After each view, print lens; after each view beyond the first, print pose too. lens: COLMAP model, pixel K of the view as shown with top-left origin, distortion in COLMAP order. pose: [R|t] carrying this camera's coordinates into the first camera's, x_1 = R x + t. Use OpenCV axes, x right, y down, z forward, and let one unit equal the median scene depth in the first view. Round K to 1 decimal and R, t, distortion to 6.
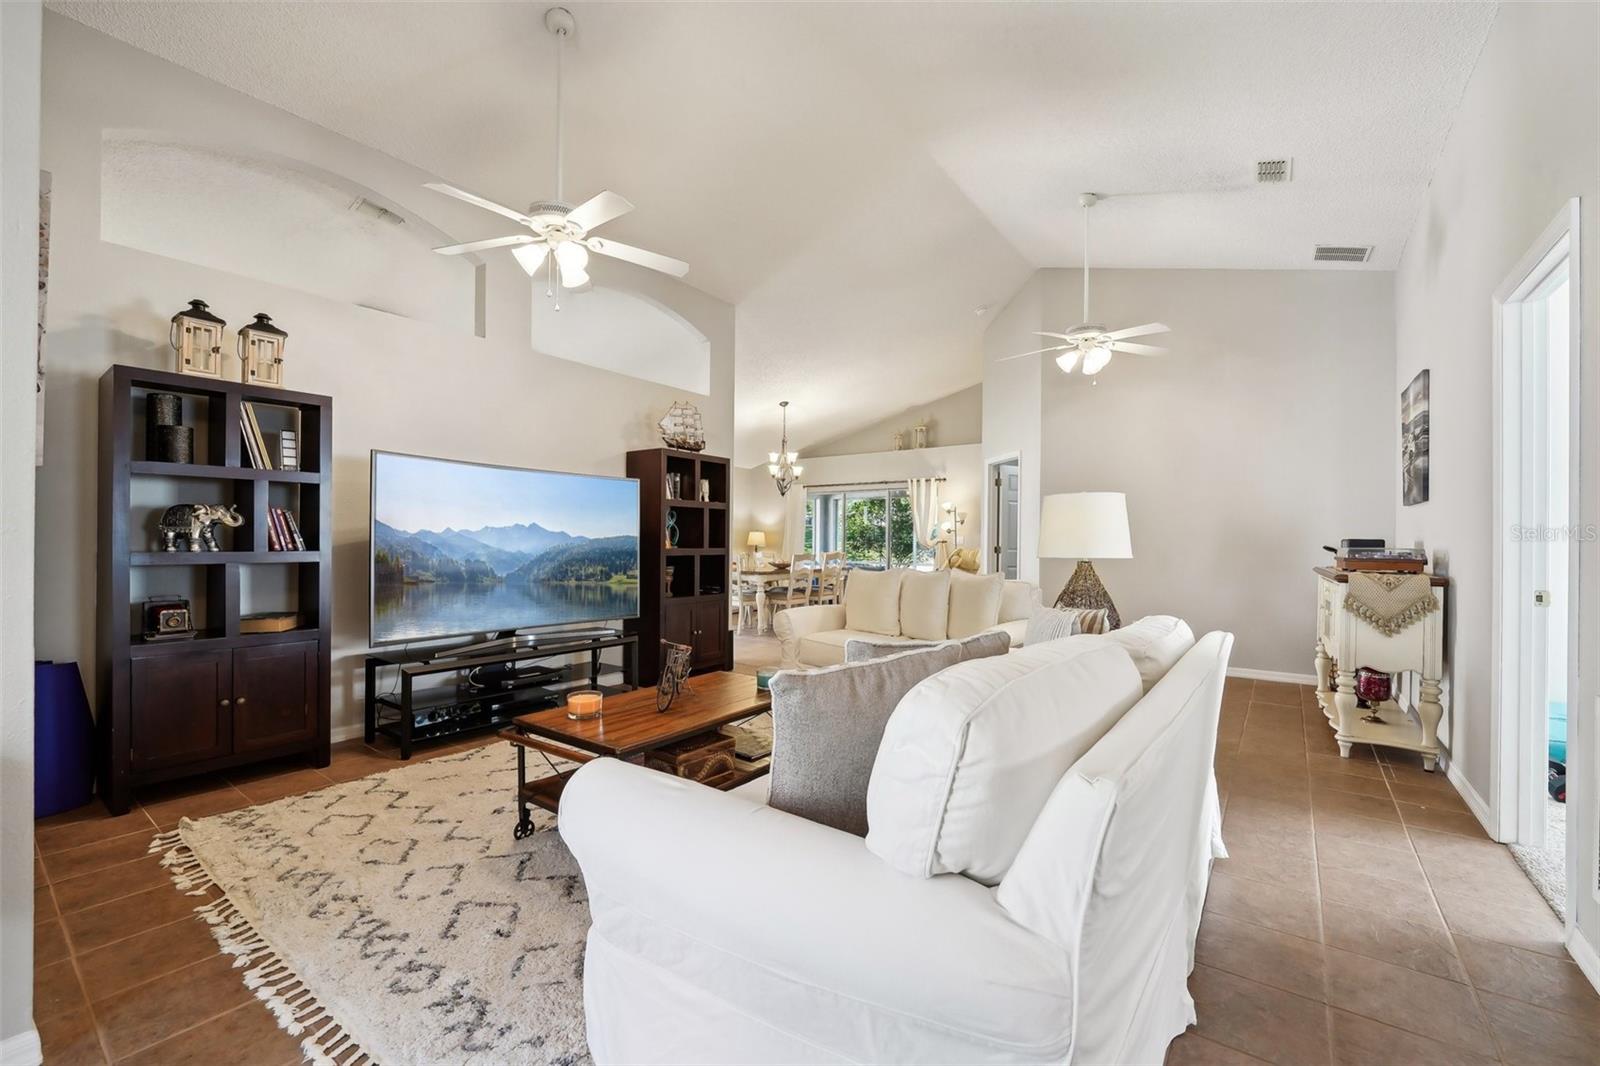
lens RADIAL K [[661.9, 0, 809.8], [0, 661.9, 529.0], [0, 0, 1]] dist [-0.000971, -0.000249]
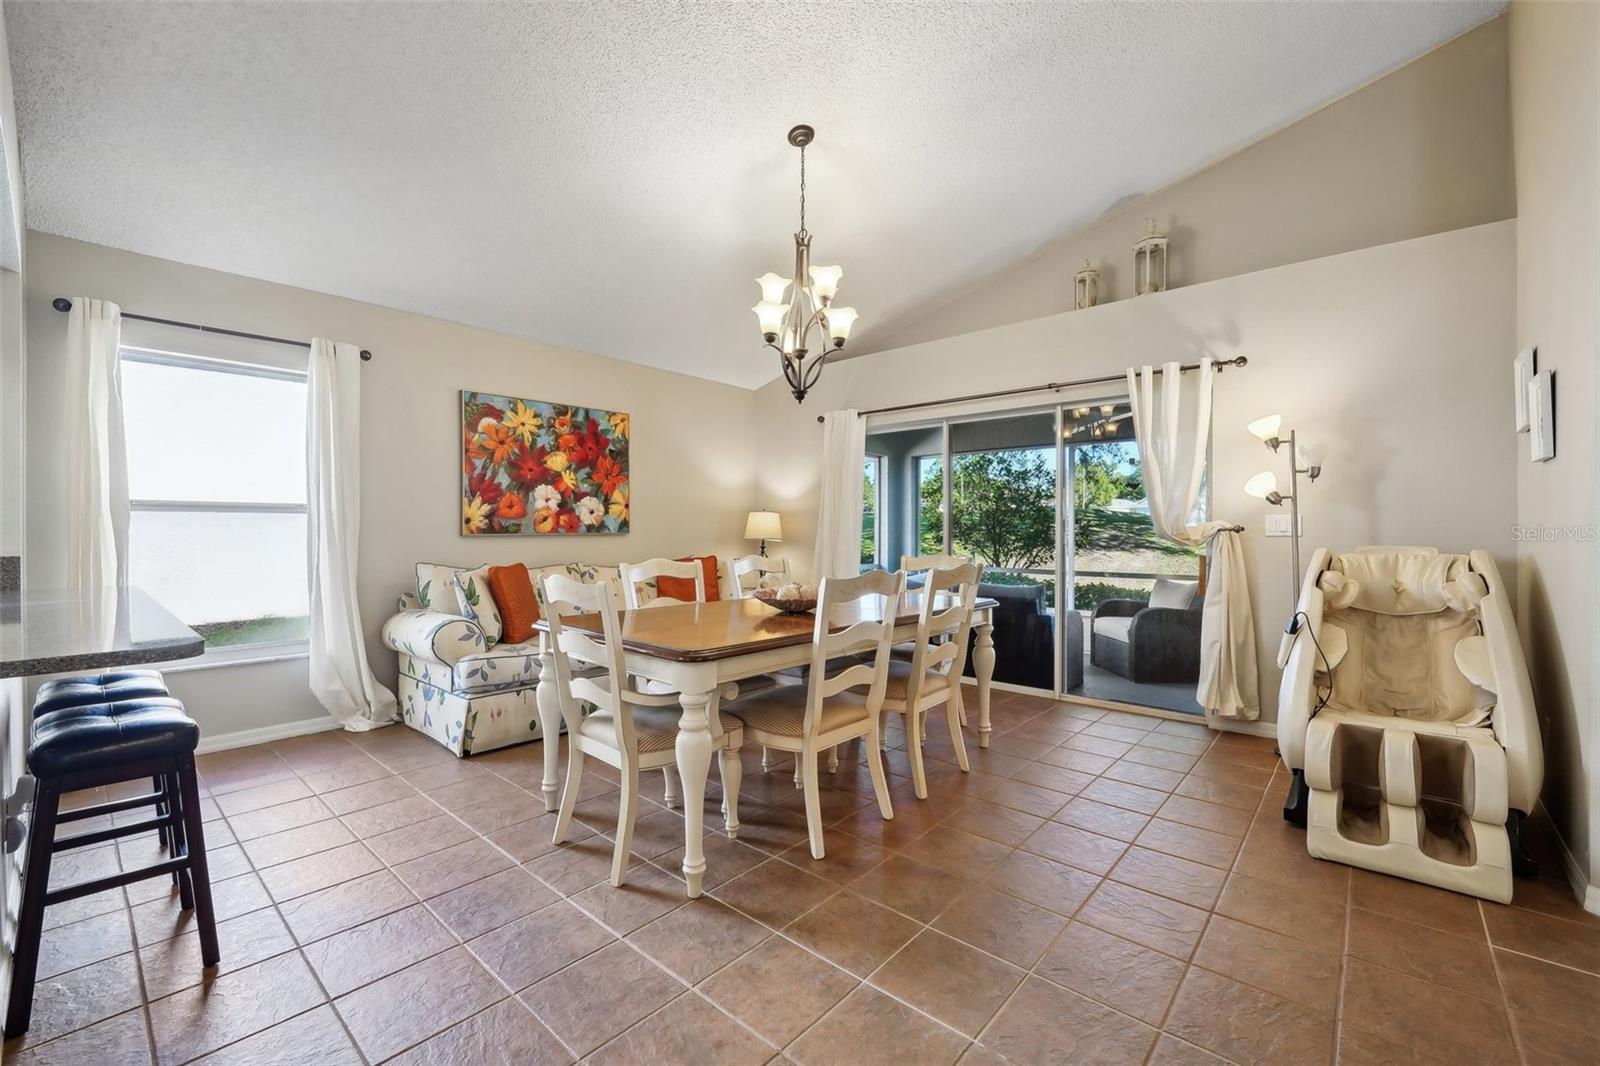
lens RADIAL K [[661.9, 0, 809.8], [0, 661.9, 529.0], [0, 0, 1]] dist [-0.000971, -0.000249]
pose [[0.996150, -0.008161, -0.087286, -0.005777], [0.009470, 0.999849, 0.014599, 0.012549], [0.087154, -0.015370, 0.996076, 0.650721]]
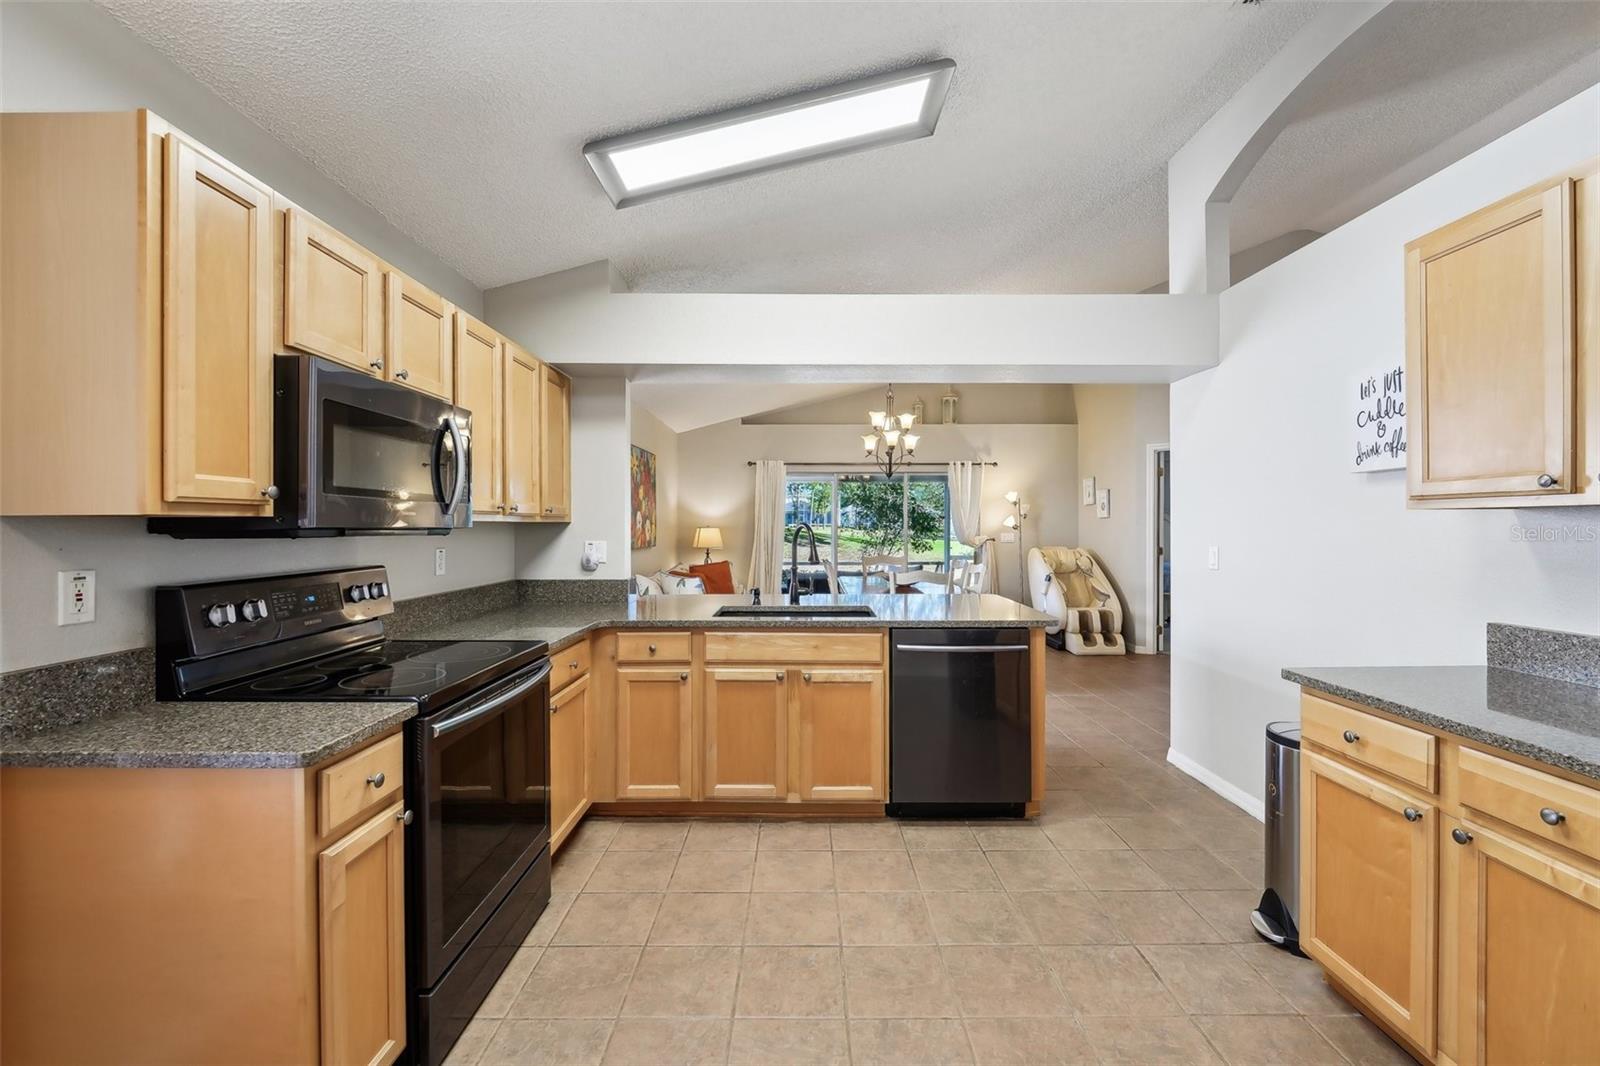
lens RADIAL K [[661.9, 0, 809.8], [0, 661.9, 529.0], [0, 0, 1]] dist [-0.000971, -0.000249]
pose [[0.804870, -0.012816, 0.593313, -0.500789], [-0.004183, 0.999619, 0.027266, -0.016660], [-0.593436, -0.024427, 0.804510, 0.507972]]
